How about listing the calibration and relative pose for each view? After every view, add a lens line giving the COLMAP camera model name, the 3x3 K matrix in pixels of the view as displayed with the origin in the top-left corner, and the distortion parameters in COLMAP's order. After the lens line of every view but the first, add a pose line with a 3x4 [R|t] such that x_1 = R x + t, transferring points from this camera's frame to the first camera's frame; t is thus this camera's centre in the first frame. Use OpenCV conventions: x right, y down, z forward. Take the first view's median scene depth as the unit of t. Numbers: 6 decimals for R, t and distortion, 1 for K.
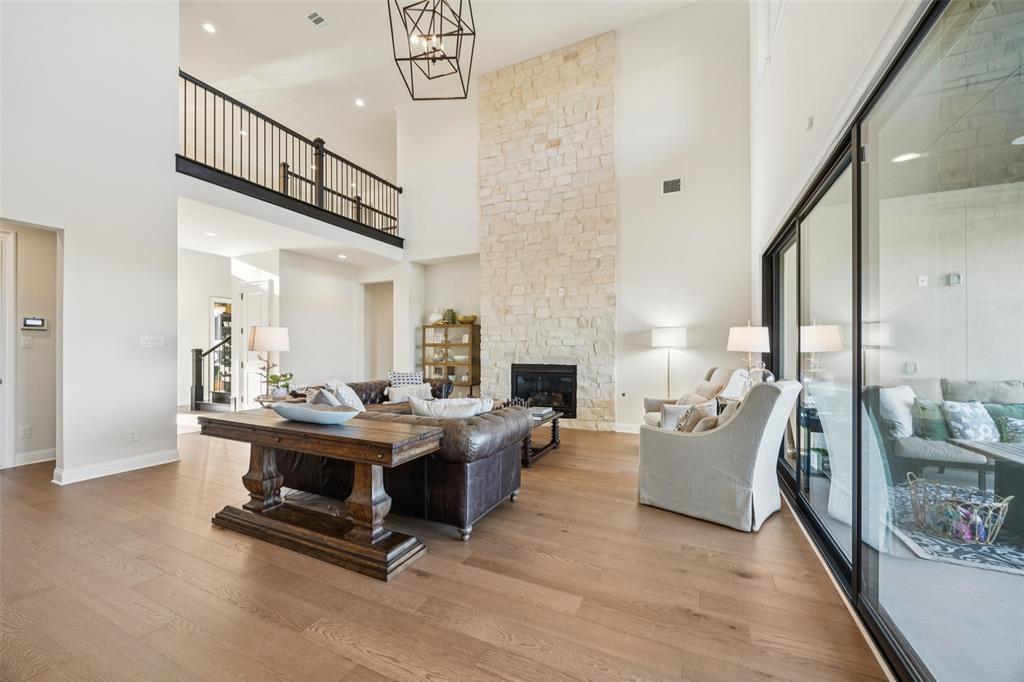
lens RADIAL K [[392.7, 0, 510.5], [0, 392.7, 350.3], [0, 0, 1]] dist [-0.003892, -0.000124]
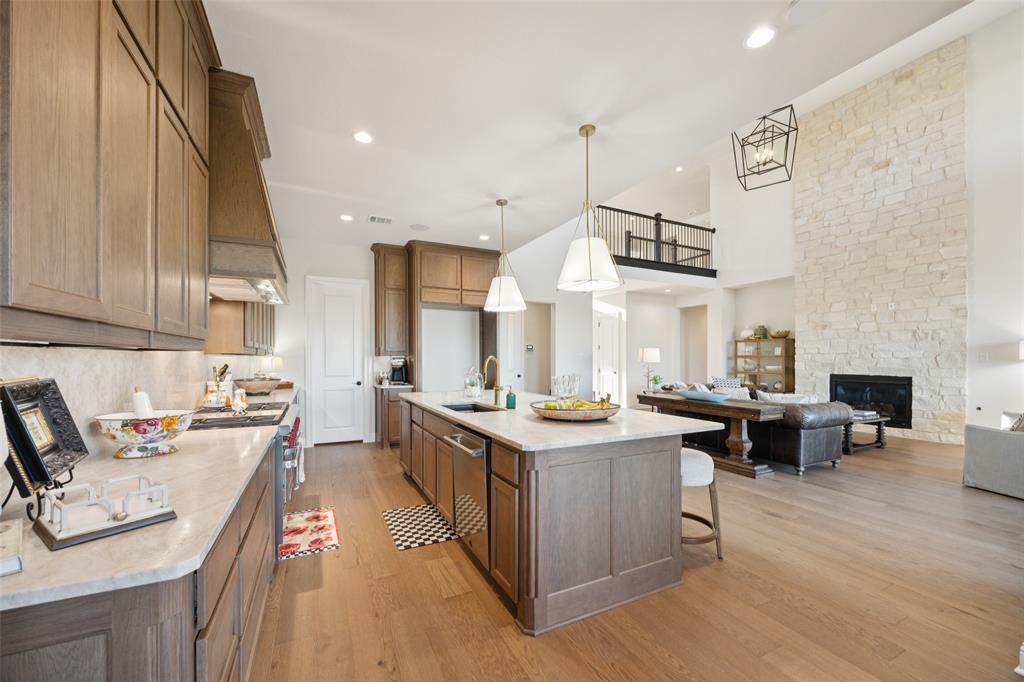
lens RADIAL K [[396.8, 0, 511.2], [0, 396.8, 357.8], [0, 0, 1]] dist [-0.001127, -0.000147]
pose [[0.786229, 0.000222, -0.617936, -0.014242], [-0.001136, 0.999999, -0.001086, -0.009739], [0.617935, 0.001555, 0.786228, -0.451279]]
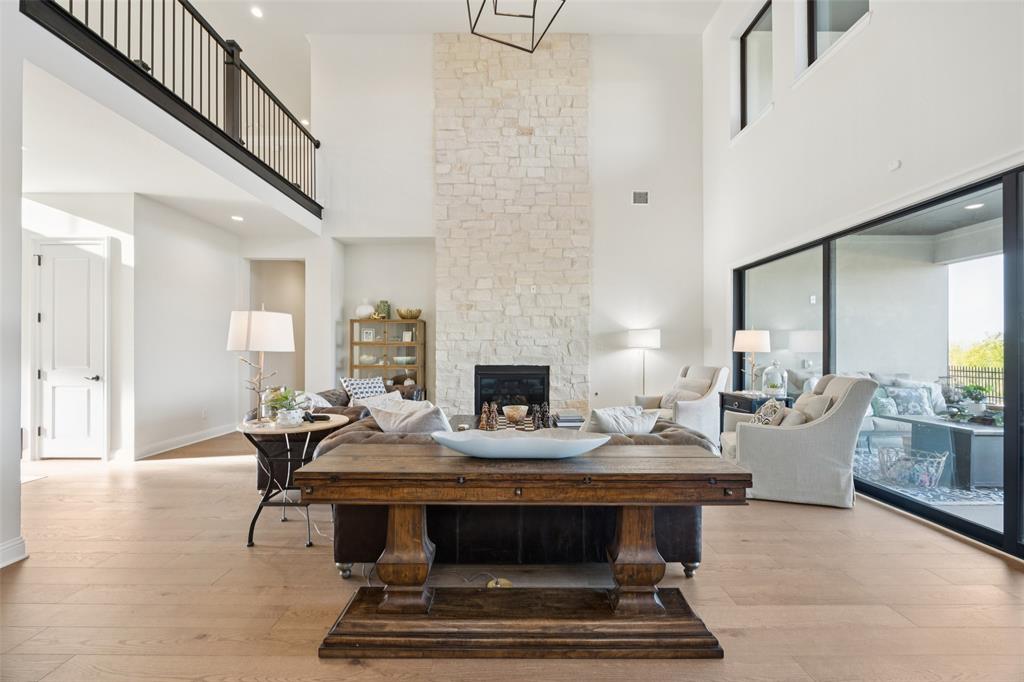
lens RADIAL K [[392.7, 0, 510.5], [0, 392.7, 350.3], [0, 0, 1]] dist [-0.003892, -0.000124]
pose [[0.901308, 0.000854, 0.433177, -0.334356], [-0.001126, 0.999999, 0.000370, -0.000347], [-0.433176, -0.000822, 0.901309, 0.164926]]
